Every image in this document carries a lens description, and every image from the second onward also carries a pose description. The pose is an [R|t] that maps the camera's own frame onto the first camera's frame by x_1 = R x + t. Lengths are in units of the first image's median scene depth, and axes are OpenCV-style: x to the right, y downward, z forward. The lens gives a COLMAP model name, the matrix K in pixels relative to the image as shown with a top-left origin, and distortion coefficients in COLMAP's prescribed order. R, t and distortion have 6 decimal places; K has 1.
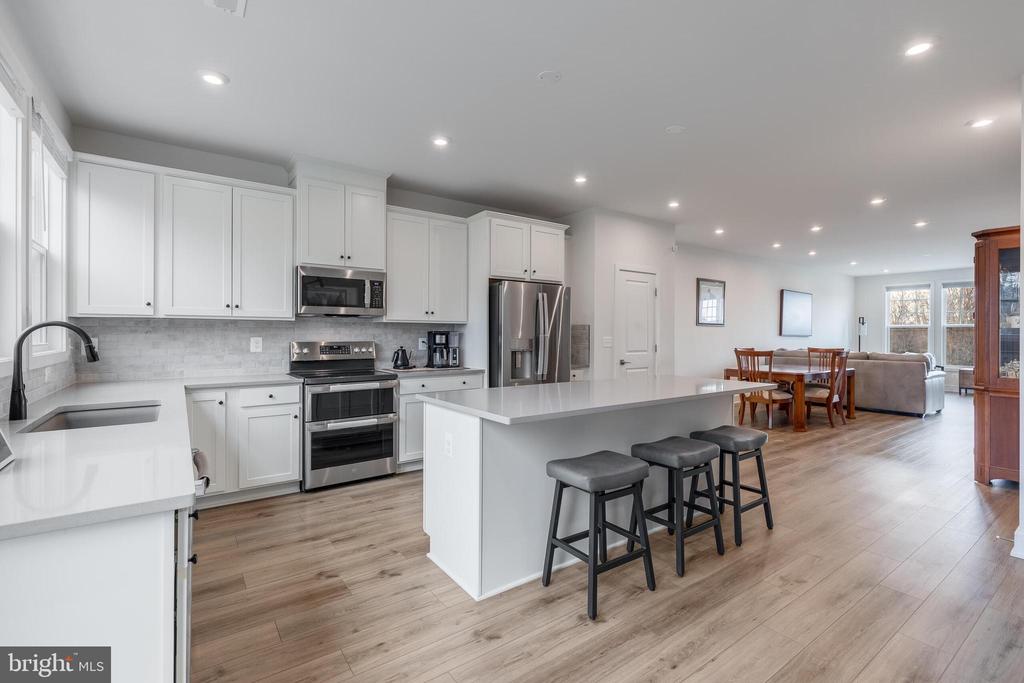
lens RADIAL K [[464.2, 0, 518.4], [0, 464.2, 331.0], [0, 0, 1]] dist [0.005663, -0.001376]
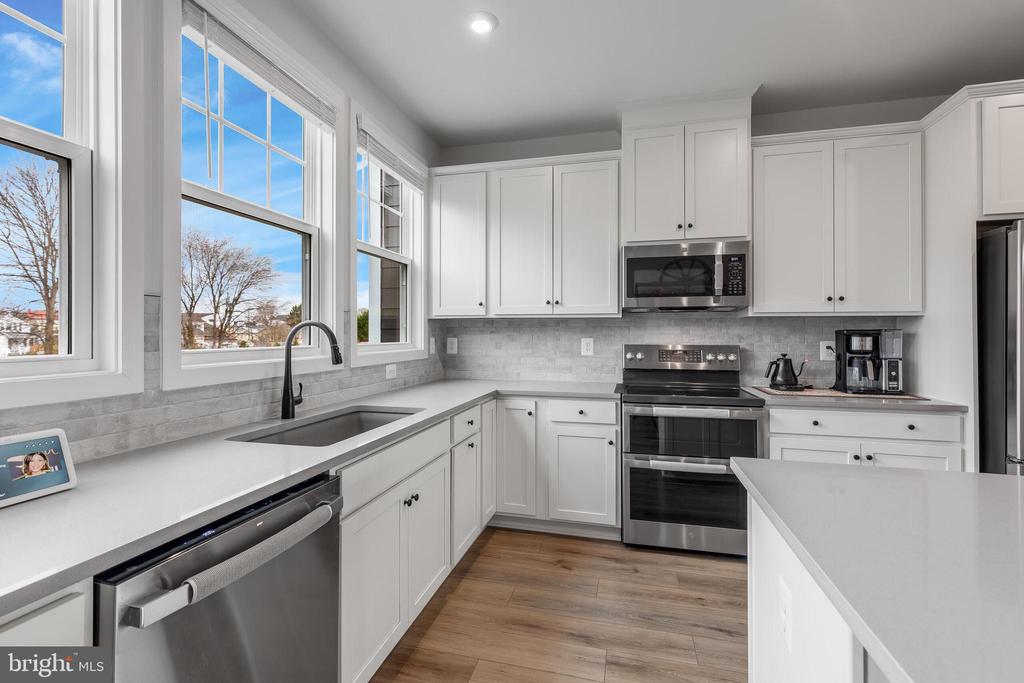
lens RADIAL K [[464.2, 0, 508.9], [0, 464.2, 329.8], [0, 0, 1]] dist [0.005663, -0.001376]
pose [[0.629869, -0.007615, -0.776664, 0.008557], [0.004106, 0.999971, -0.006475, 0.003066], [0.776690, 0.000889, 0.629882, 0.376809]]
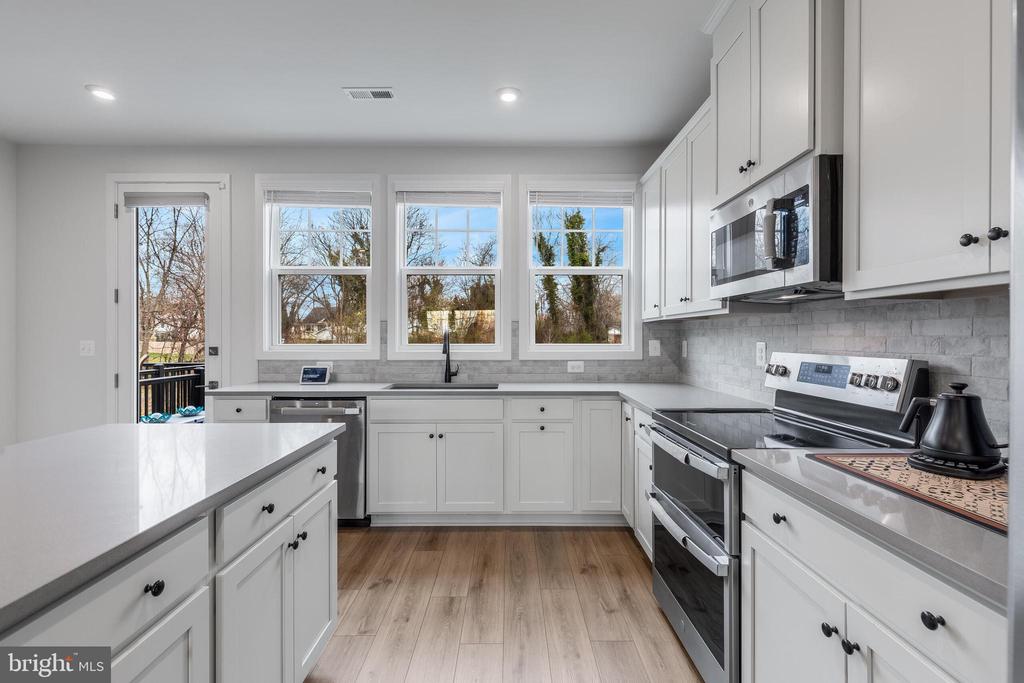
lens RADIAL K [[464.2, 0, 512.8], [0, 464.2, 335.2], [0, 0, 1]] dist [0.005663, -0.001376]
pose [[-0.594662, -0.003258, -0.803969, 0.137356], [0.004616, 0.999961, -0.007467, 0.007721], [0.803962, -0.008152, -0.594624, 1.184509]]
